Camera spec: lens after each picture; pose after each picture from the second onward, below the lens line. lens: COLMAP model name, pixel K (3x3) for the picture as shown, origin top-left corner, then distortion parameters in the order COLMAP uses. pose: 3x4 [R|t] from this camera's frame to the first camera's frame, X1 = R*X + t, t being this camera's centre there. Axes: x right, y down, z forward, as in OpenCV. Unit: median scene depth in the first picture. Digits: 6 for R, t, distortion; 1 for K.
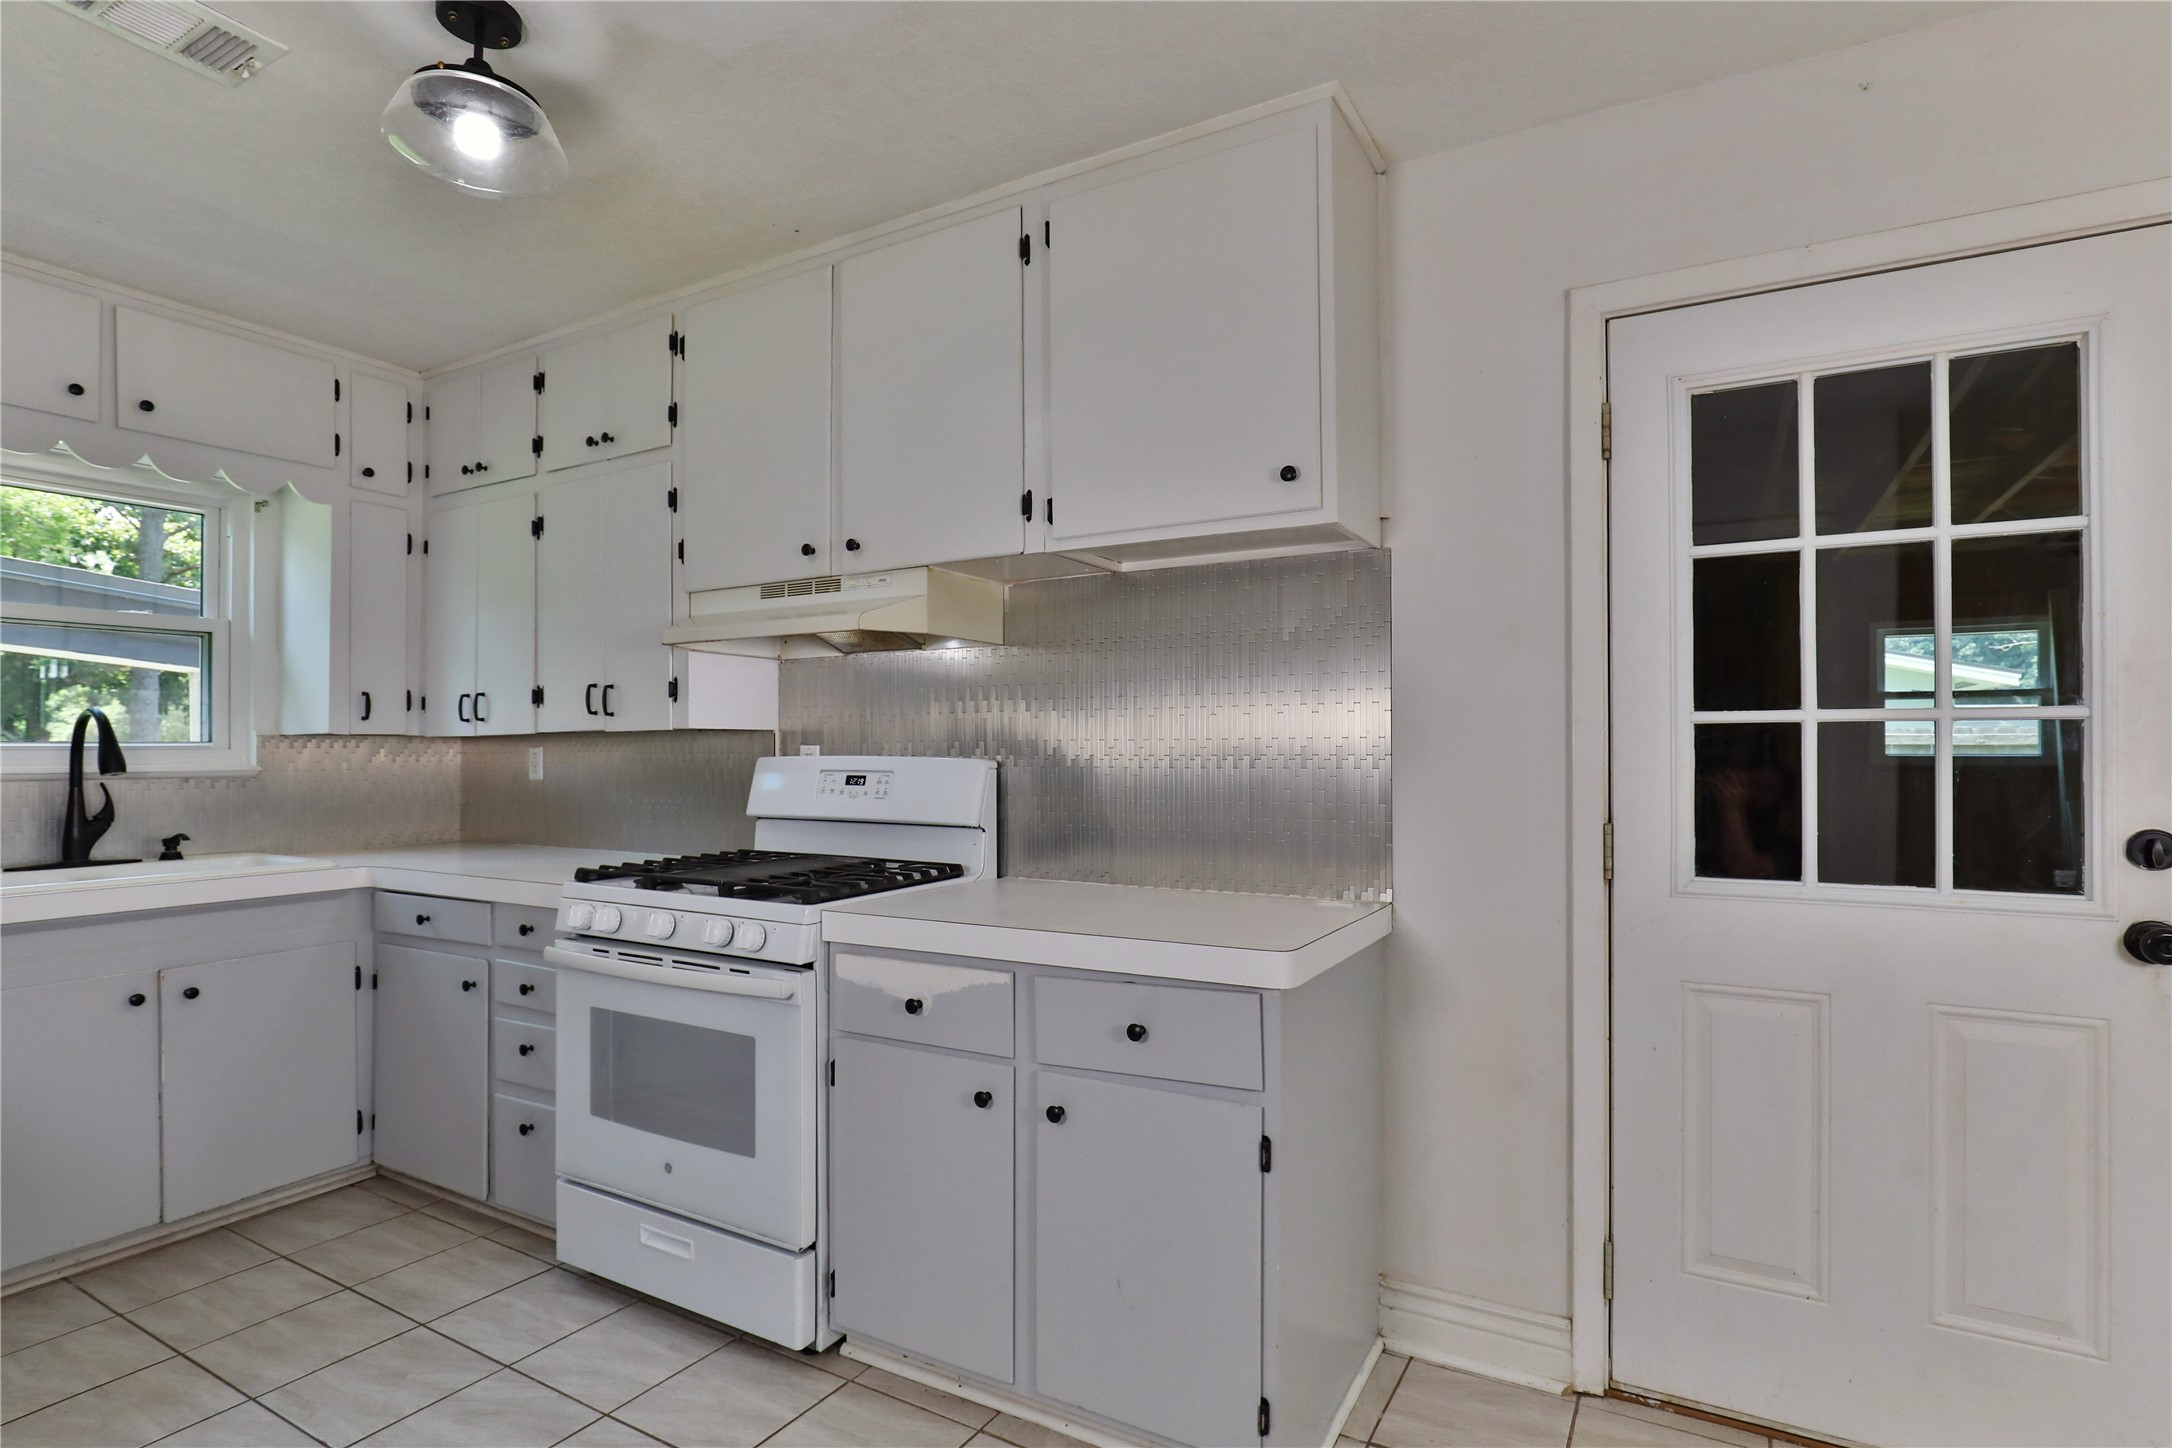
lens RADIAL K [[1047.5, 0, 1092.5], [0, 1047.5, 747.0], [0, 0, 1]] dist [-0.011761, 0.000670]
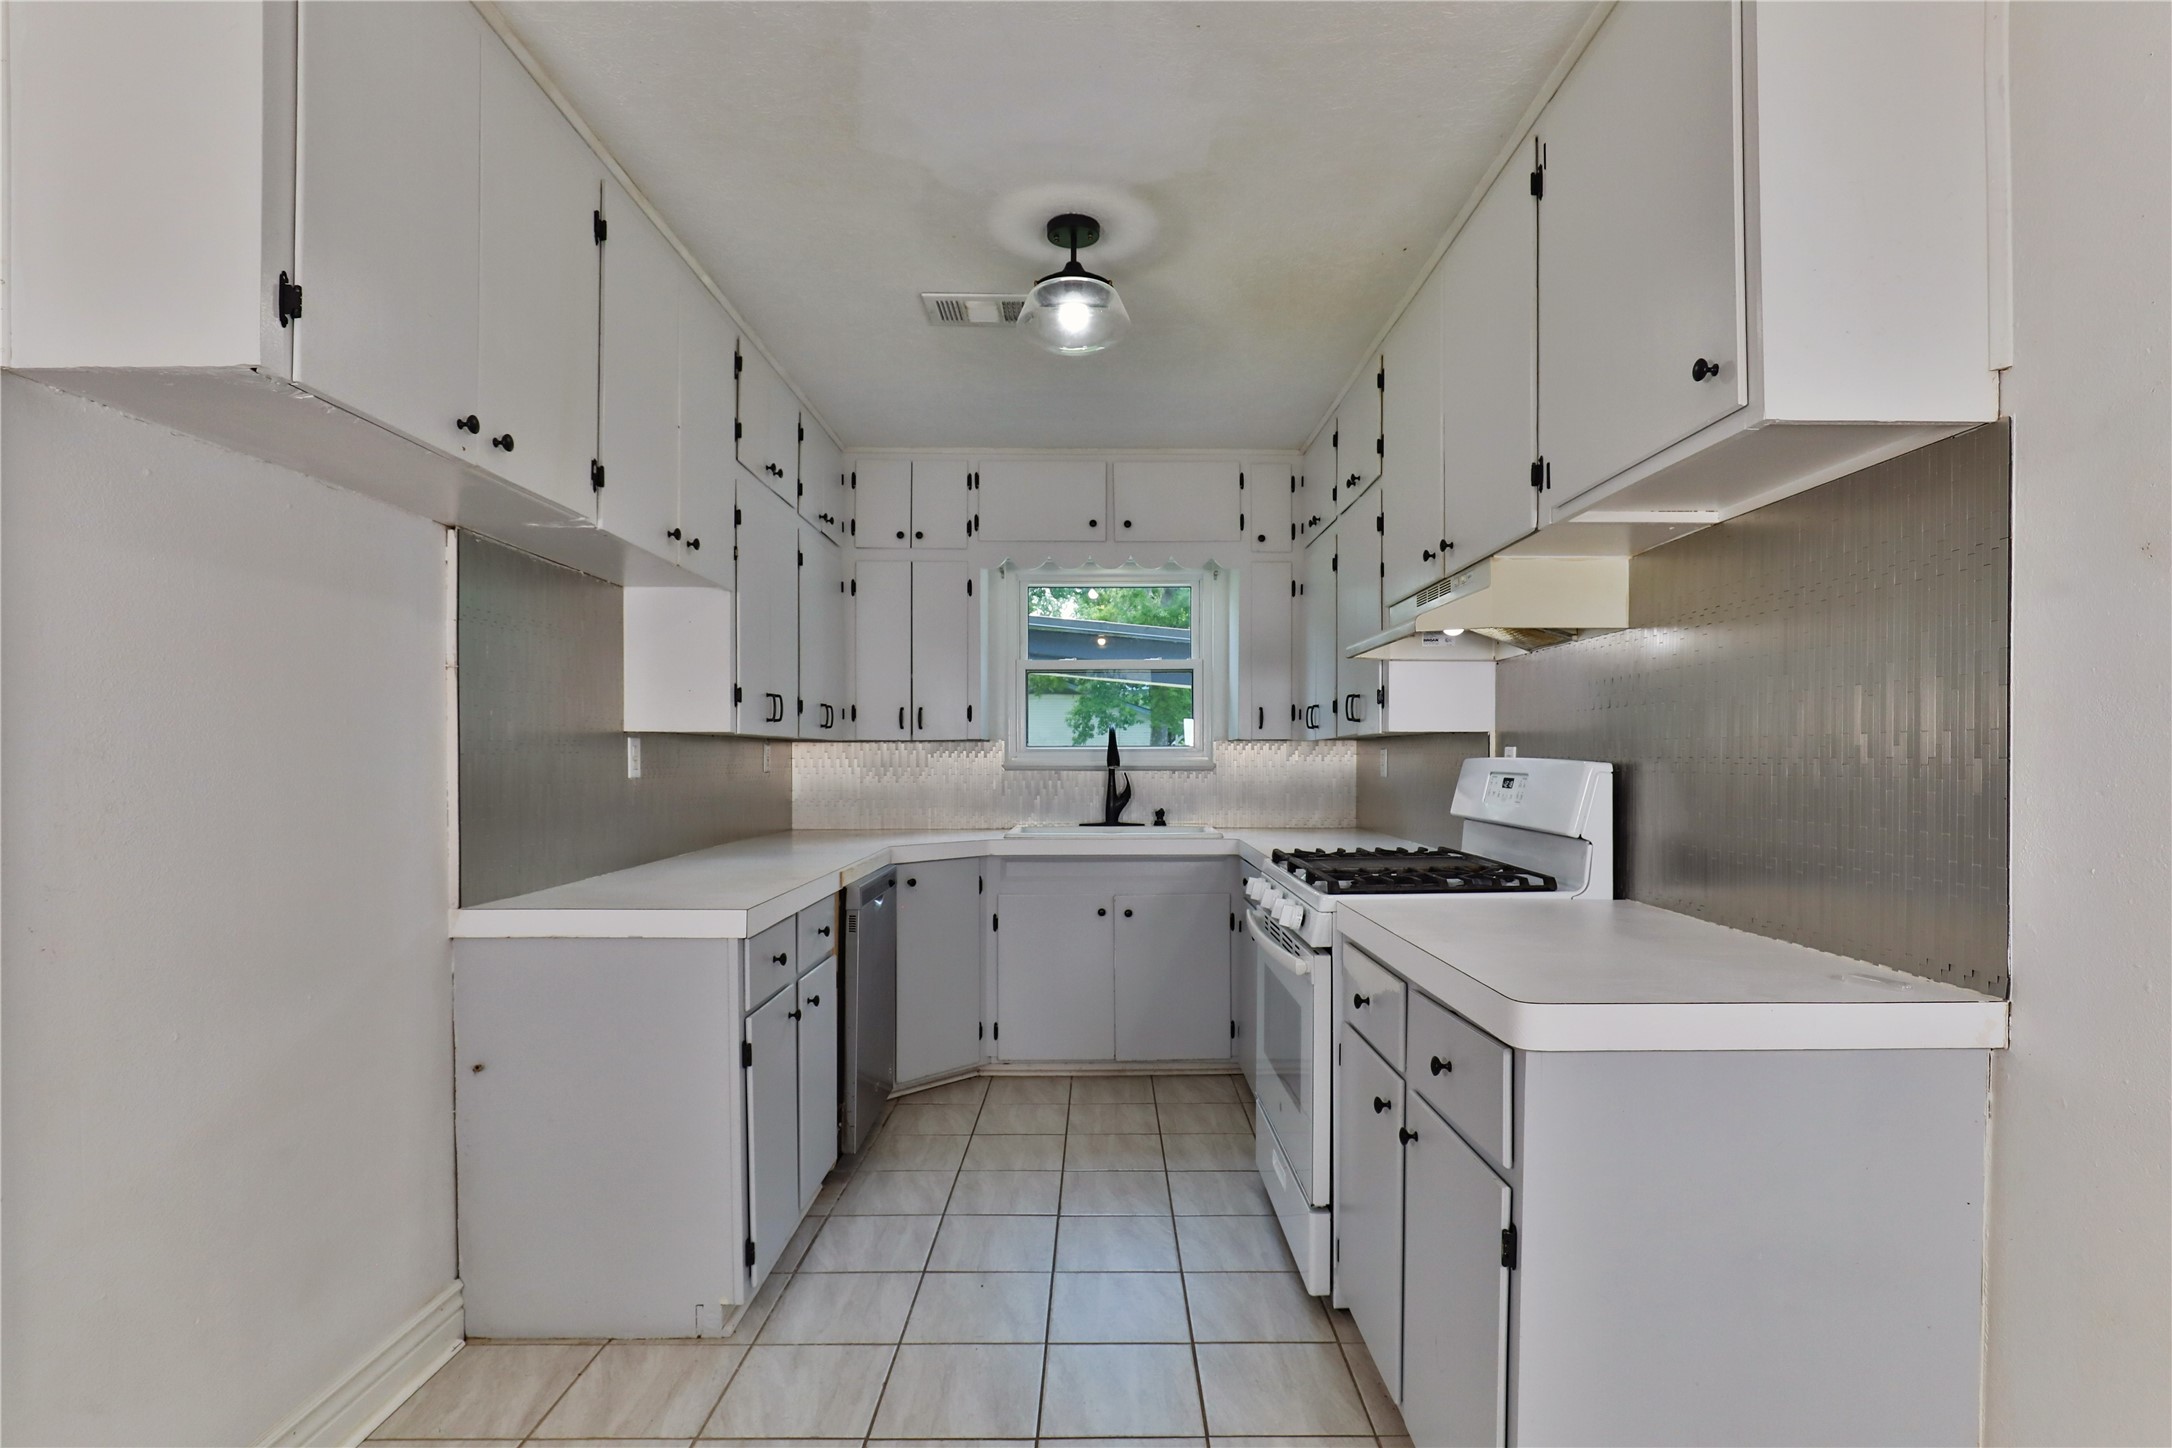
lens RADIAL K [[1043.9, 0, 1092.4], [0, 1043.9, 770.1], [0, 0, 1]] dist [-0.001407, 0.000061]
pose [[0.517718, 0.014737, -0.855425, 0.378939], [0.002412, 0.999823, 0.018685, 0.001196], [0.855548, -0.011736, 0.517590, 0.167320]]
